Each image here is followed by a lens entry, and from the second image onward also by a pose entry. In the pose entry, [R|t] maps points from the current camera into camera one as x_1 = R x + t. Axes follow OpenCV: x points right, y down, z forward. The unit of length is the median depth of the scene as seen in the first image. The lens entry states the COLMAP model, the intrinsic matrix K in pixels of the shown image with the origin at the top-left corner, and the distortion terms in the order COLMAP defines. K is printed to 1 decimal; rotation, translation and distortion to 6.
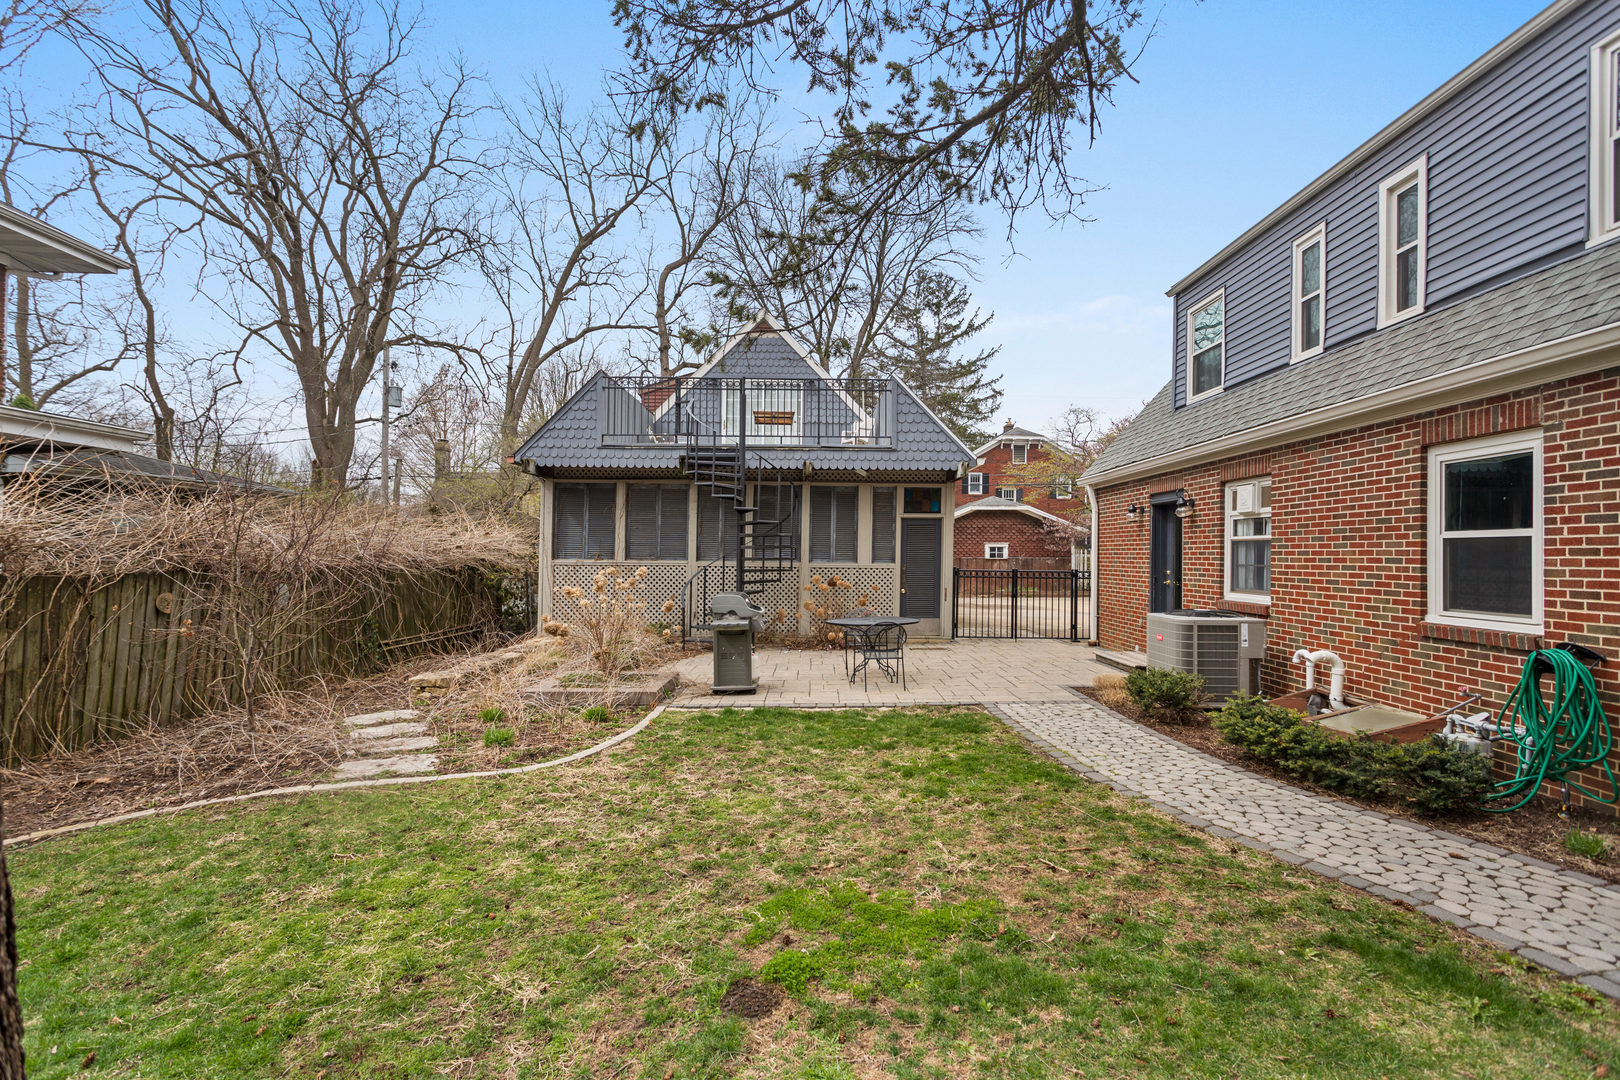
lens RADIAL K [[811.1, 0, 809.8], [0, 811.1, 540.3], [0, 0, 1]] dist [0.000429, -0.000770]
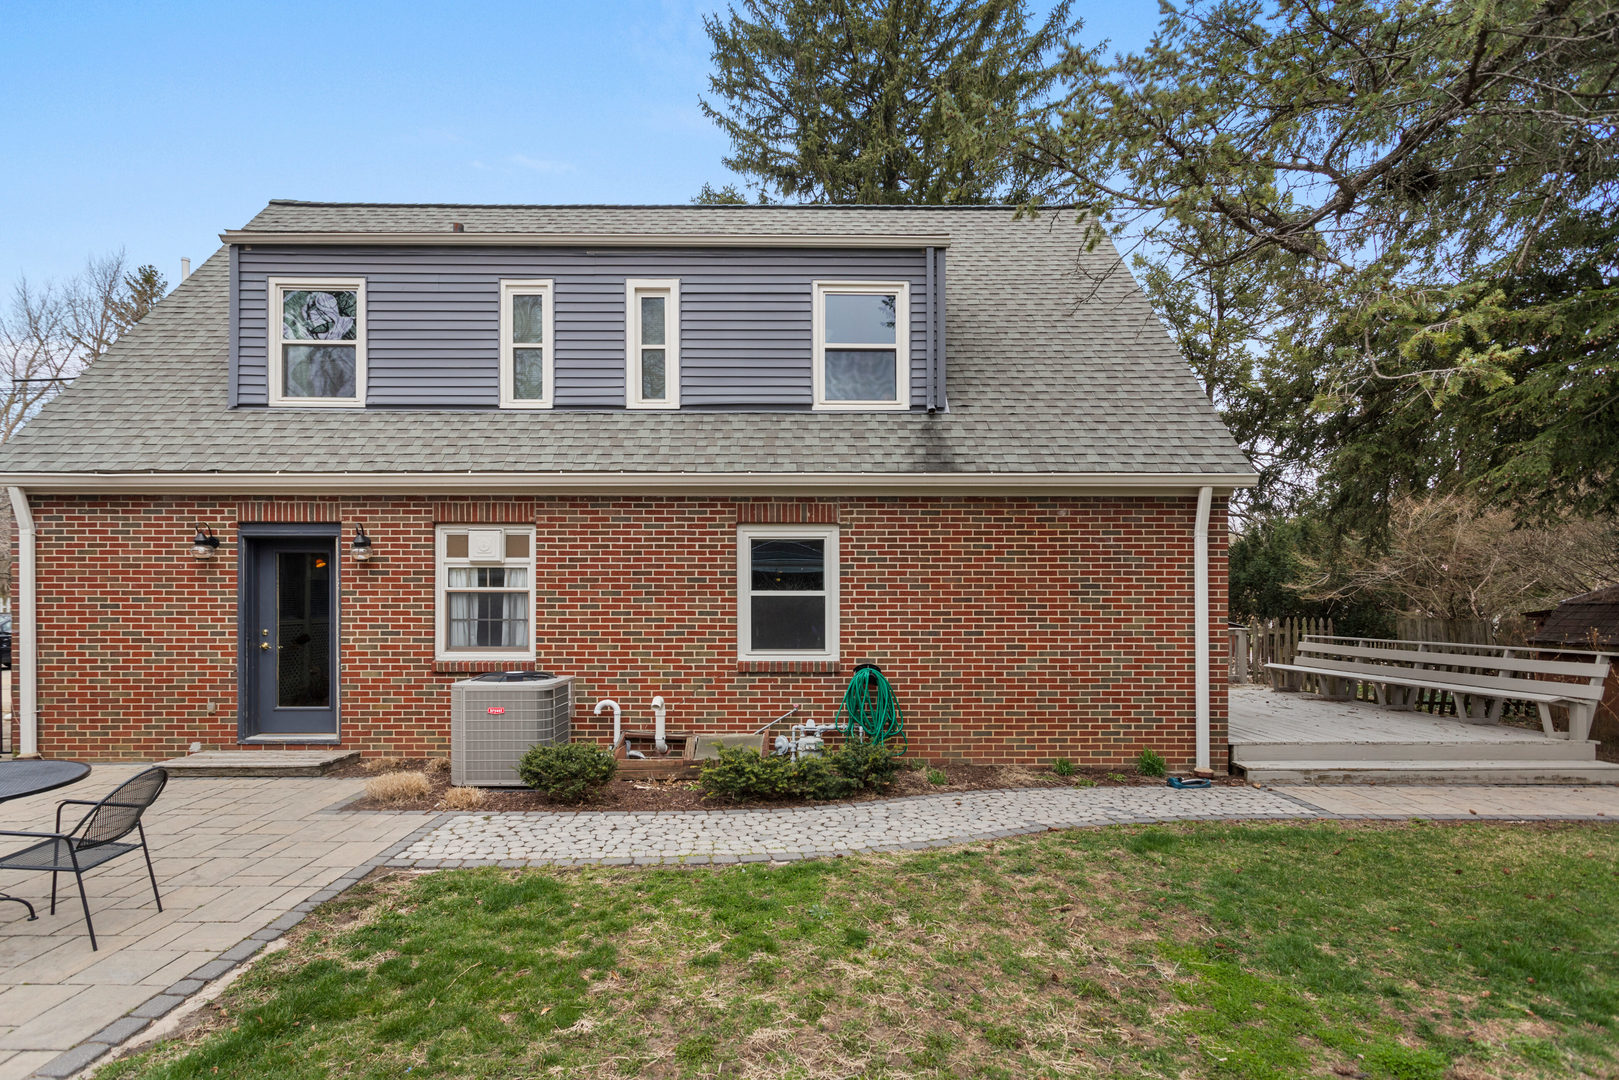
lens RADIAL K [[810.6, 0, 789.0], [0, 810.6, 597.6], [0, 0, 1]] dist [0.000429, -0.000770]
pose [[-0.036126, 0.000232, 0.999347, -0.494374], [-0.020072, 0.999798, -0.000958, 0.000634], [-0.999146, -0.020093, -0.036114, 0.922827]]
